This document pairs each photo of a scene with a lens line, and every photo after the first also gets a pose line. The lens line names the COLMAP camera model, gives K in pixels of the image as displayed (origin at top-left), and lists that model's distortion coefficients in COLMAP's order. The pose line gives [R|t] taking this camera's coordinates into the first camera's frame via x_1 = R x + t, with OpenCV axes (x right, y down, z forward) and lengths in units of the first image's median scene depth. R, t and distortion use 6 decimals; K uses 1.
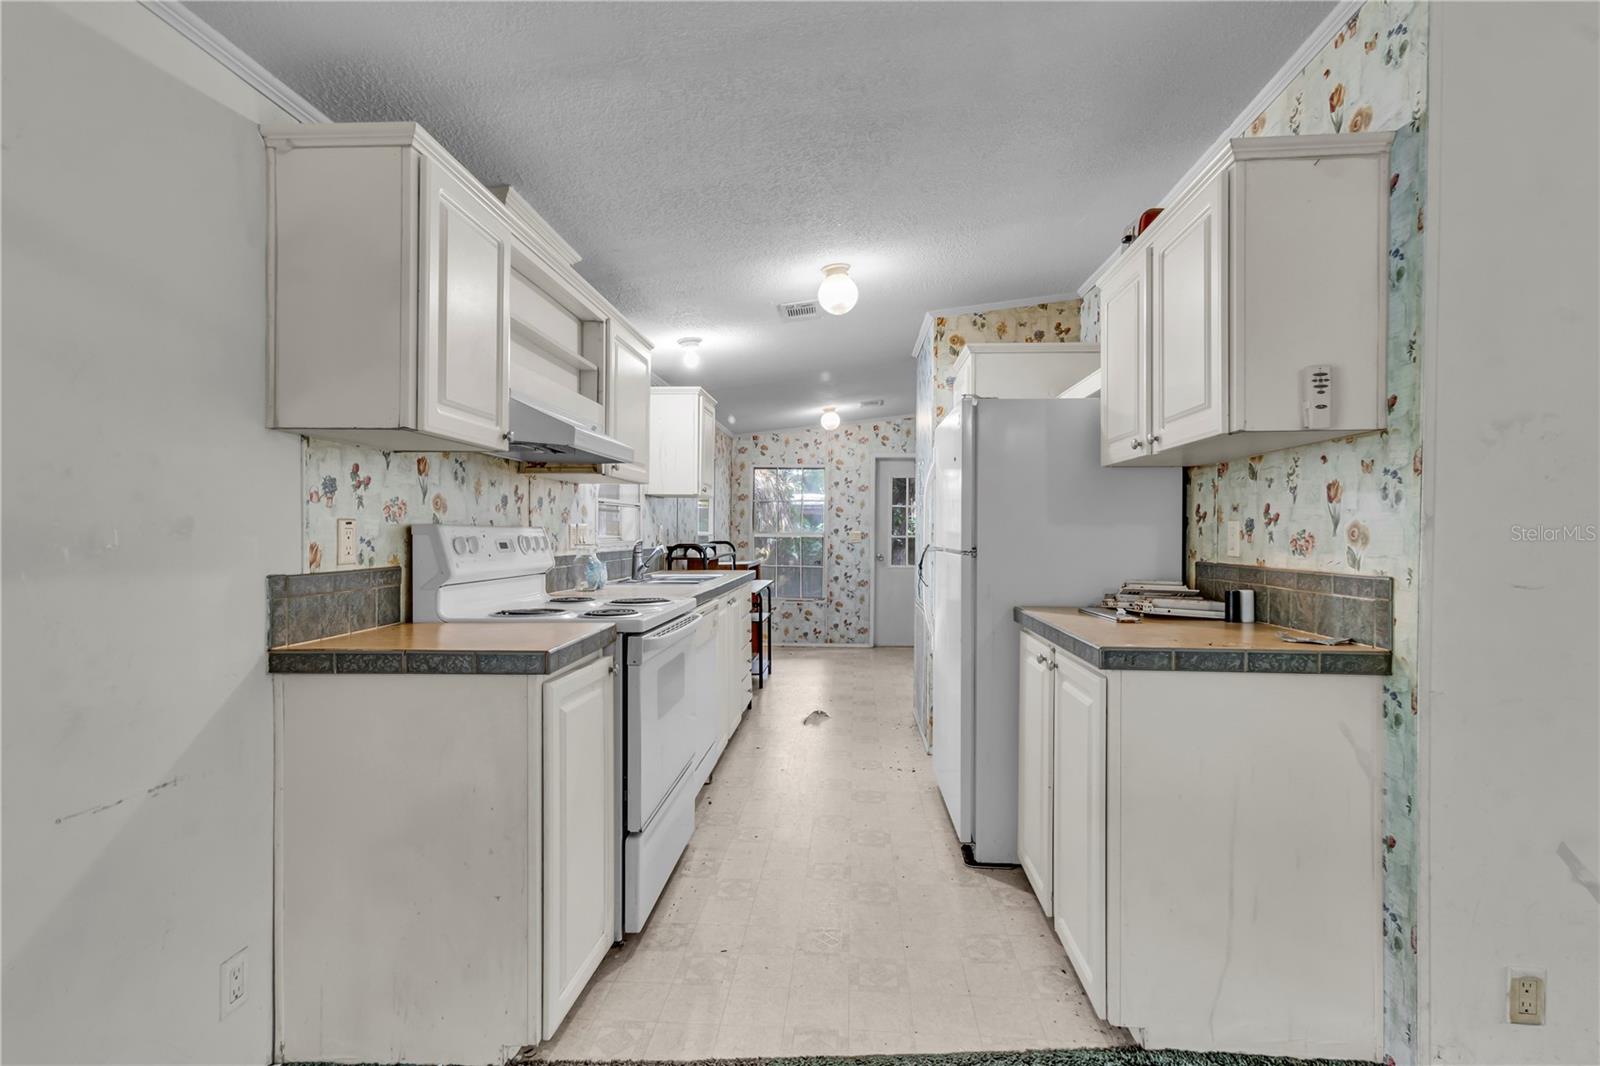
lens RADIAL K [[750.6, 0, 800.3], [0, 750.6, 535.1], [0, 0, 1]] dist [0.008457, -0.000688]
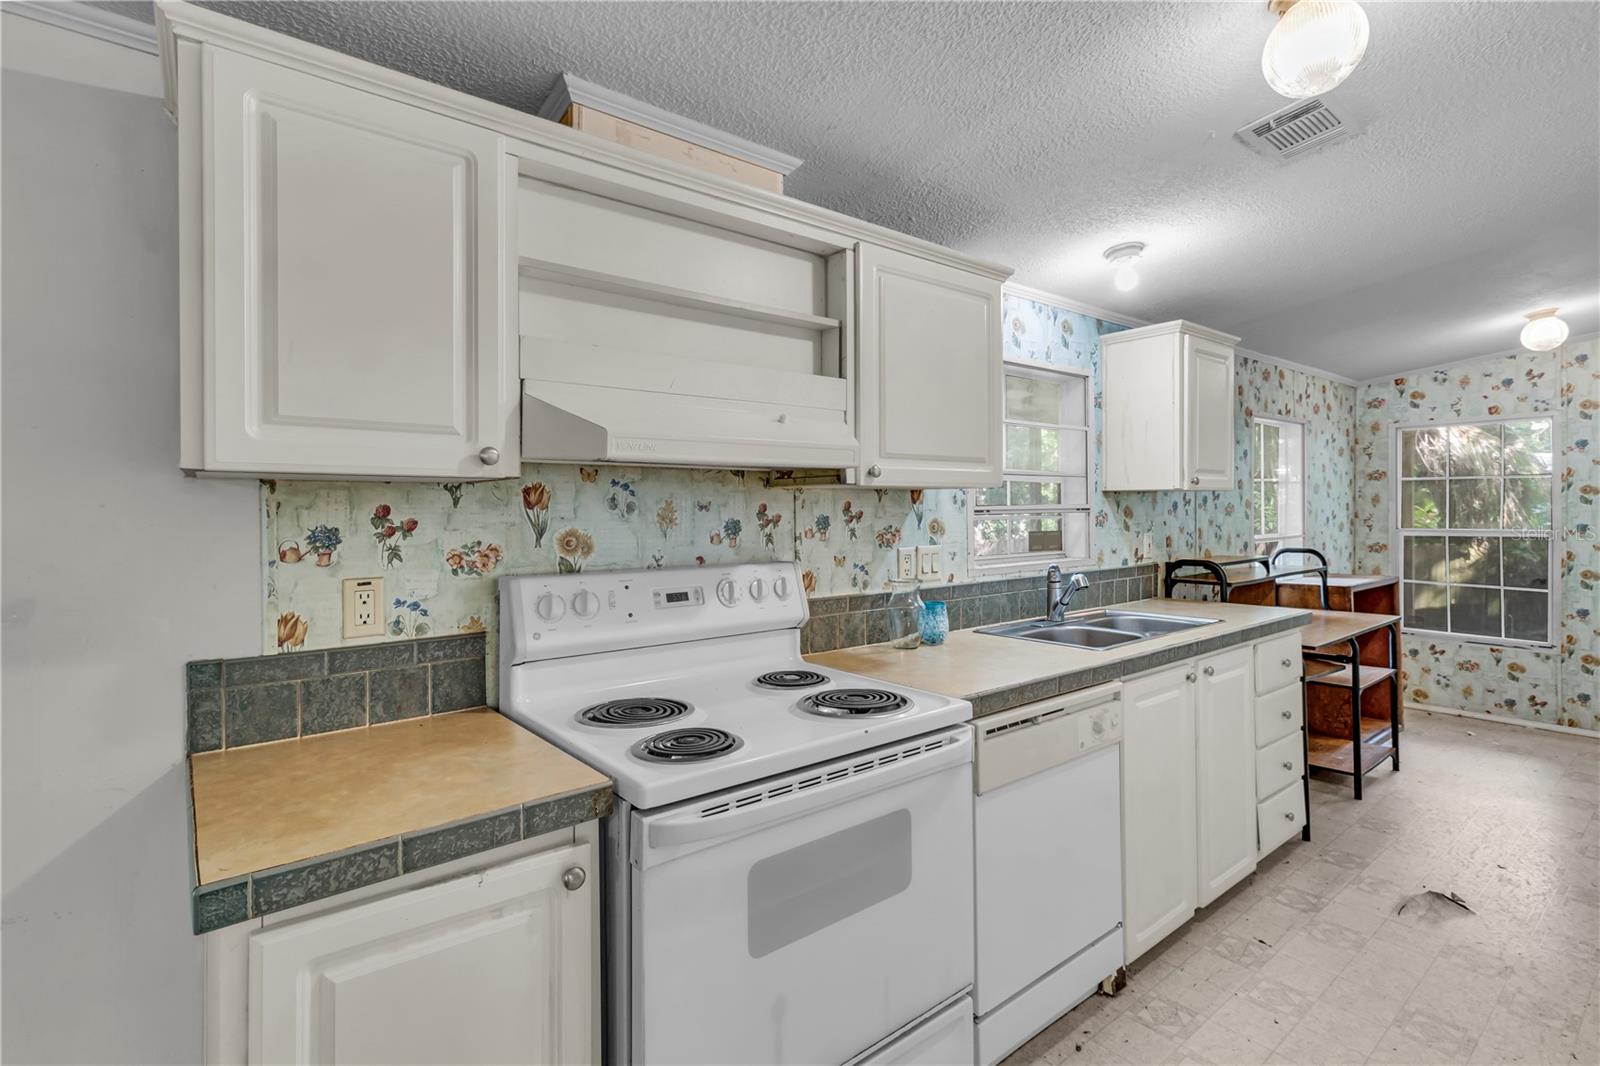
lens RADIAL K [[750.6, 0, 818.2], [0, 750.6, 509.3], [0, 0, 1]] dist [0.008457, -0.000688]
pose [[0.683966, -0.009676, -0.729450, 0.152021], [0.007715, 0.999952, -0.006030, -0.044845], [0.729473, -0.001503, 0.684008, 0.430111]]
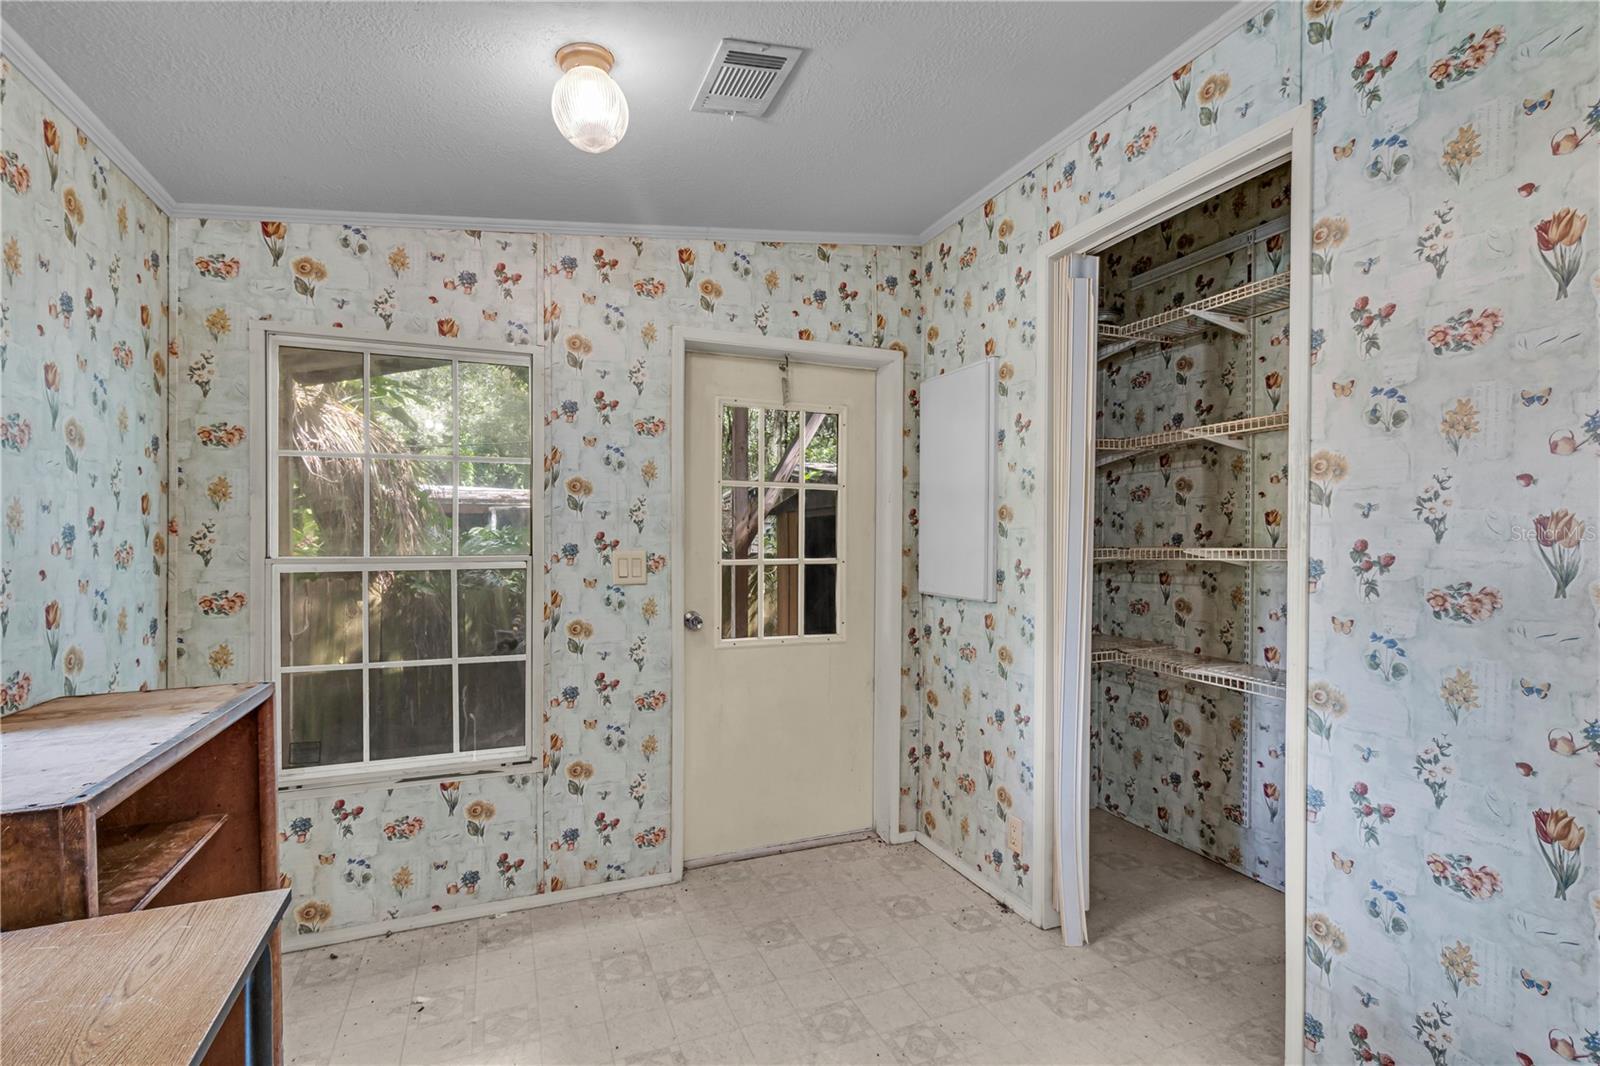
lens RADIAL K [[750.6, 0, 801.2], [0, 750.6, 544.9], [0, 0, 1]] dist [0.008457, -0.000688]
pose [[0.896168, -0.008925, 0.443625, -0.017005], [0.006783, 0.999956, 0.006417, -0.020662], [-0.443663, -0.002741, 0.896189, 1.426444]]
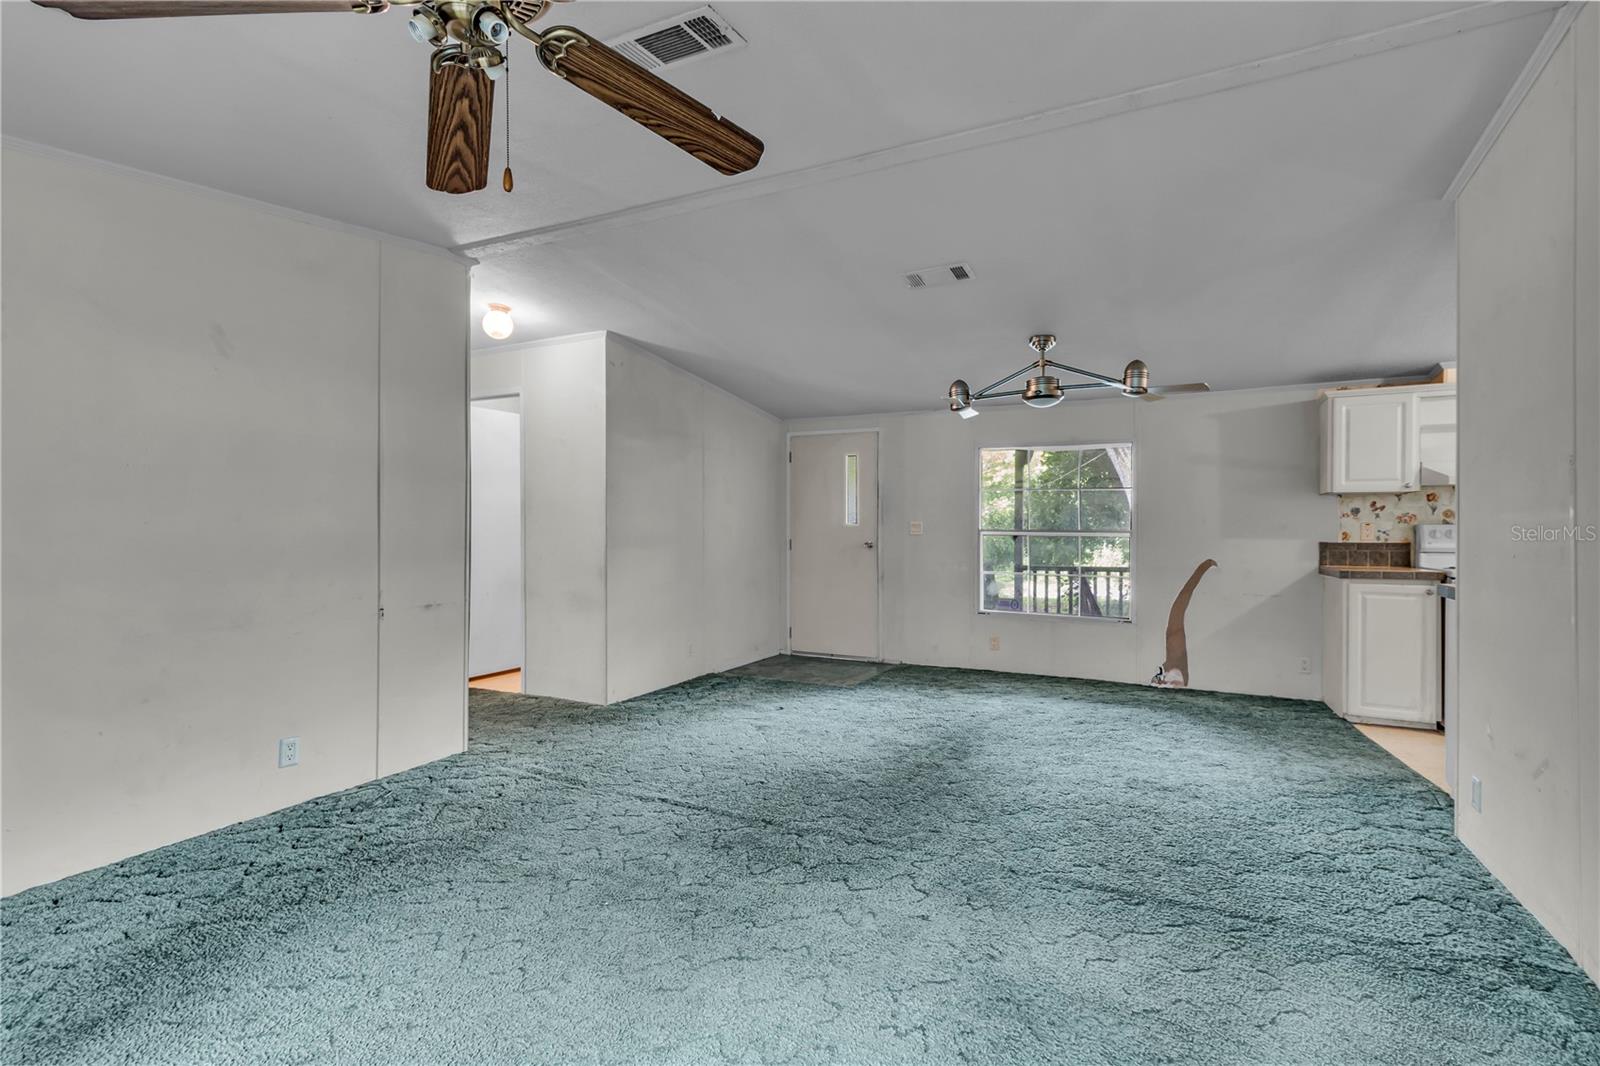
lens RADIAL K [[750.6, 0, 799.2], [0, 750.6, 528.7], [0, 0, 1]] dist [0.008457, -0.000688]
pose [[-0.381434, -0.005202, -0.924382, 1.366097], [-0.005134, 0.999981, -0.003510, 0.009523], [0.924382, 0.003407, -0.381453, 0.092307]]
